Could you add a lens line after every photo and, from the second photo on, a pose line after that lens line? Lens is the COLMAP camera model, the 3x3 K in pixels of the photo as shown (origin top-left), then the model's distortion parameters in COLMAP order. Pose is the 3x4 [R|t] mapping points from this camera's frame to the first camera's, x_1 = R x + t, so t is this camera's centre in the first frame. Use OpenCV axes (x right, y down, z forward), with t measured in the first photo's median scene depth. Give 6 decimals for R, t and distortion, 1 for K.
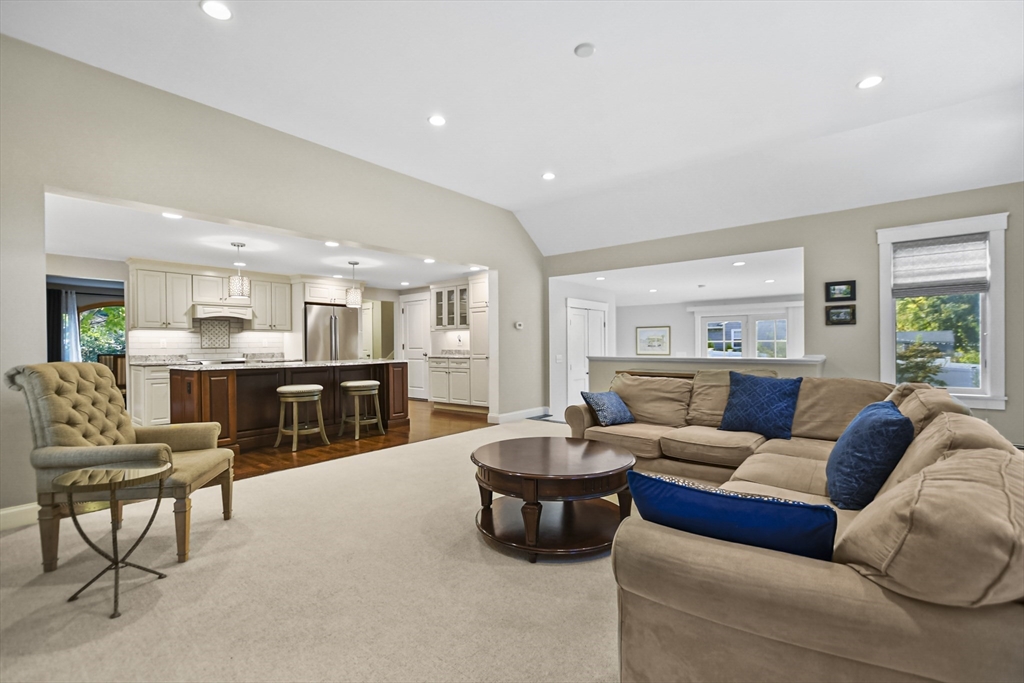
lens RADIAL K [[449.9, 0, 507.1], [0, 449.9, 348.4], [0, 0, 1]] dist [-0.012759, 0.003376]
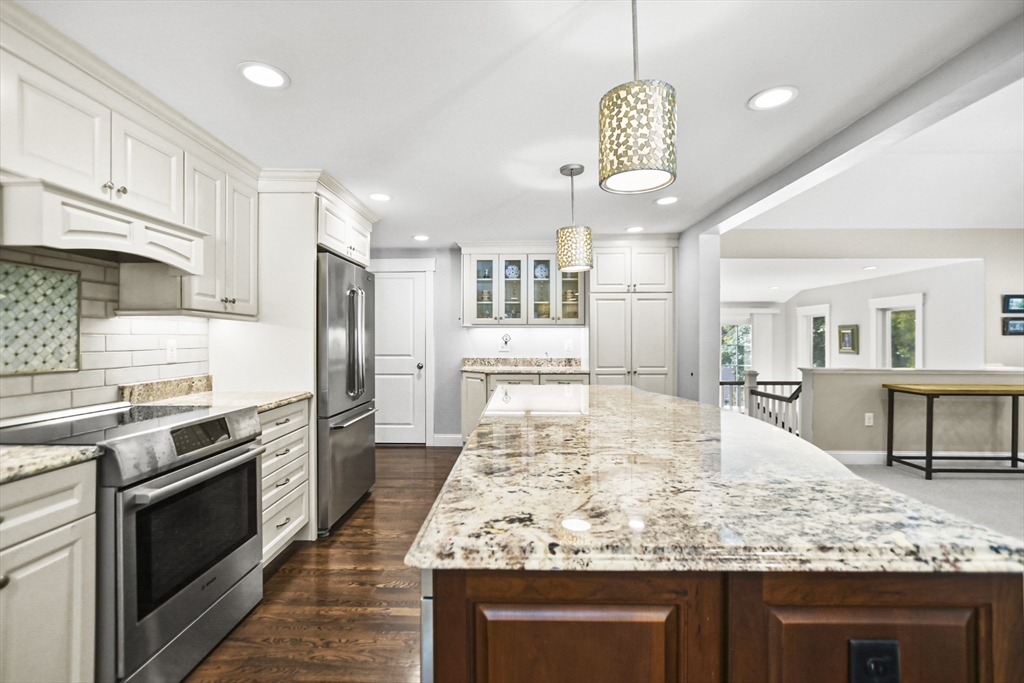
lens RADIAL K [[449.9, 0, 508.3], [0, 449.9, 340.5], [0, 0, 1]] dist [-0.012759, 0.003376]
pose [[0.785251, 0.008059, 0.619126, -0.623550], [-0.002993, 0.999953, -0.009220, -0.019597], [-0.619171, 0.005387, 0.785238, 0.657635]]
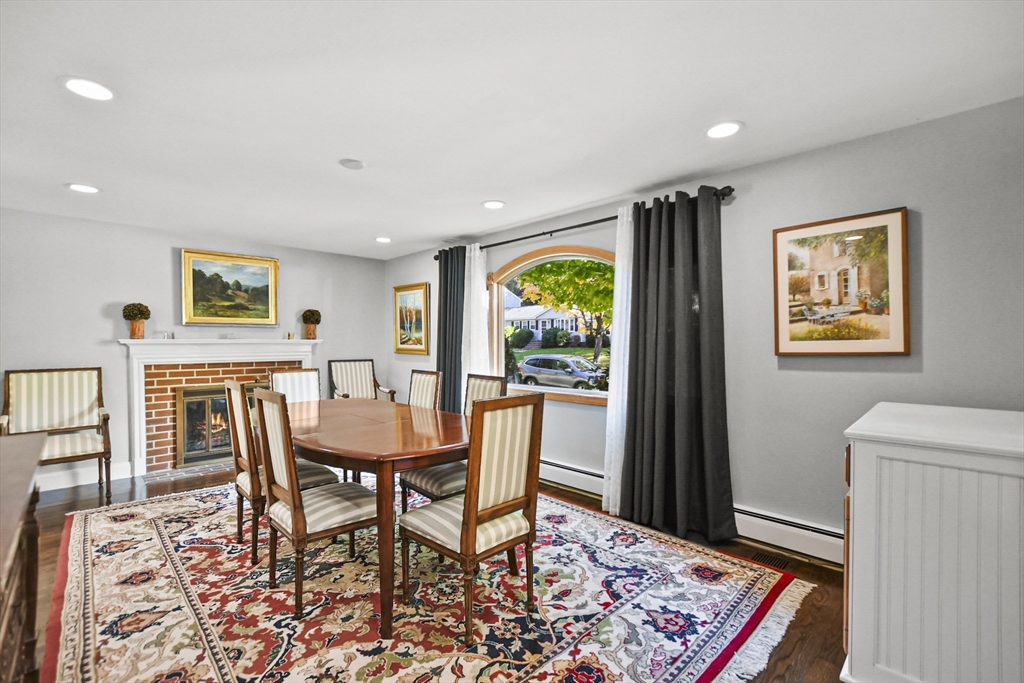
lens RADIAL K [[449.9, 0, 509.4], [0, 449.9, 346.1], [0, 0, 1]] dist [-0.012759, 0.003376]
pose [[-0.108681, 0.017202, -0.993928, -0.562253], [-0.005756, 0.999823, 0.017934, -0.024070], [0.994060, 0.007670, -0.108563, 1.375880]]
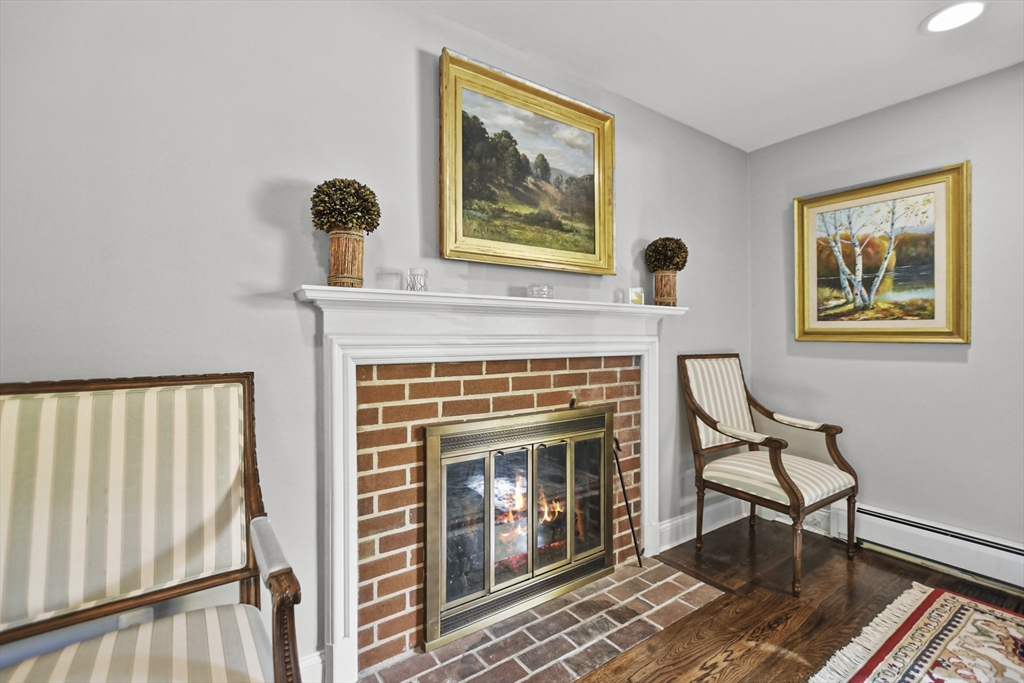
lens RADIAL K [[449.9, 0, 508.4], [0, 449.9, 334.0], [0, 0, 1]] dist [-0.012759, 0.003376]
pose [[-0.274654, 0.000732, -0.961543, -0.941132], [-0.004932, 0.999985, 0.002171, 0.000749], [0.961530, 0.005338, -0.274647, 0.926618]]
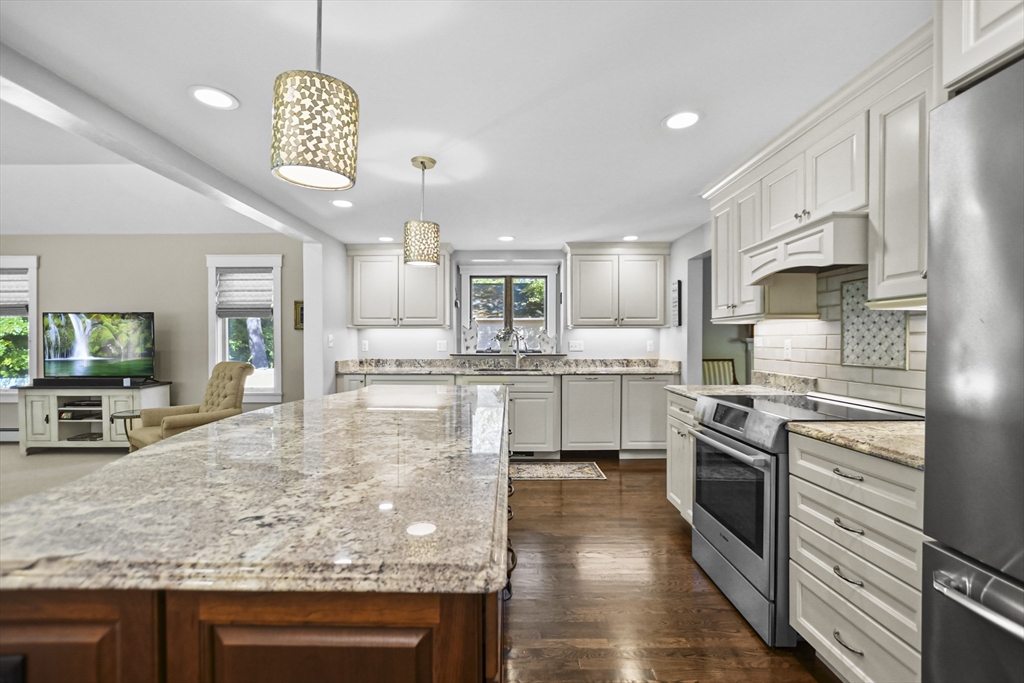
lens RADIAL K [[449.9, 0, 505.5], [0, 449.9, 345.2], [0, 0, 1]] dist [-0.012759, 0.003376]
pose [[-0.772153, 0.014967, -0.635261, -0.263474], [0.002519, 0.999787, 0.020494, -0.024604], [0.635432, 0.014224, -0.772026, 1.132966]]
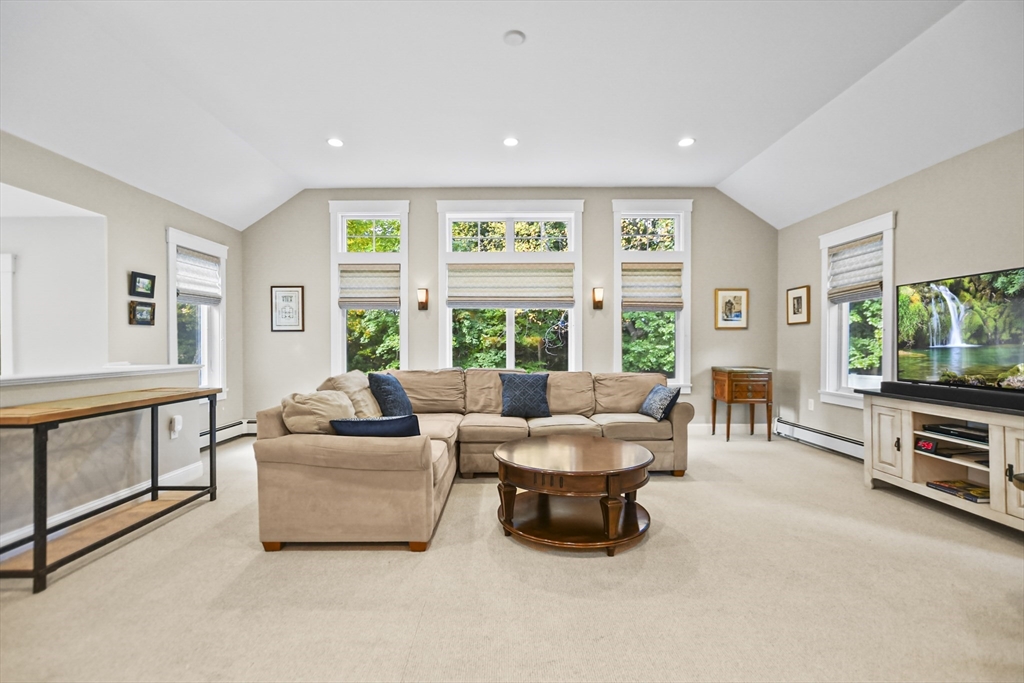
lens RADIAL K [[449.9, 0, 507.5], [0, 449.9, 344.9], [0, 0, 1]] dist [-0.012759, 0.003376]
pose [[-0.641551, 0.007946, 0.767039, -0.245494], [0.014022, 0.999901, 0.001370, -0.004908], [-0.766952, 0.011635, -0.641599, 0.728086]]
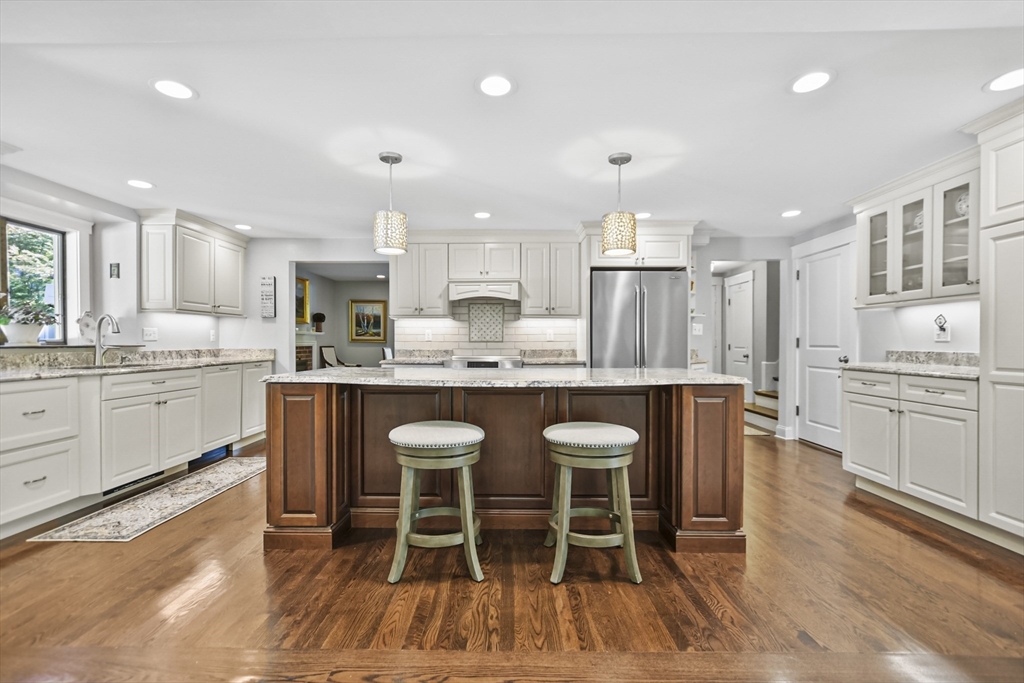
lens RADIAL K [[449.9, 0, 506.6], [0, 449.9, 343.6], [0, 0, 1]] dist [-0.012759, 0.003376]
pose [[0.625441, 0.012476, -0.780172, -0.050618], [-0.011310, 0.999912, 0.006922, -0.003373], [0.780190, 0.004495, 0.625527, 0.587863]]
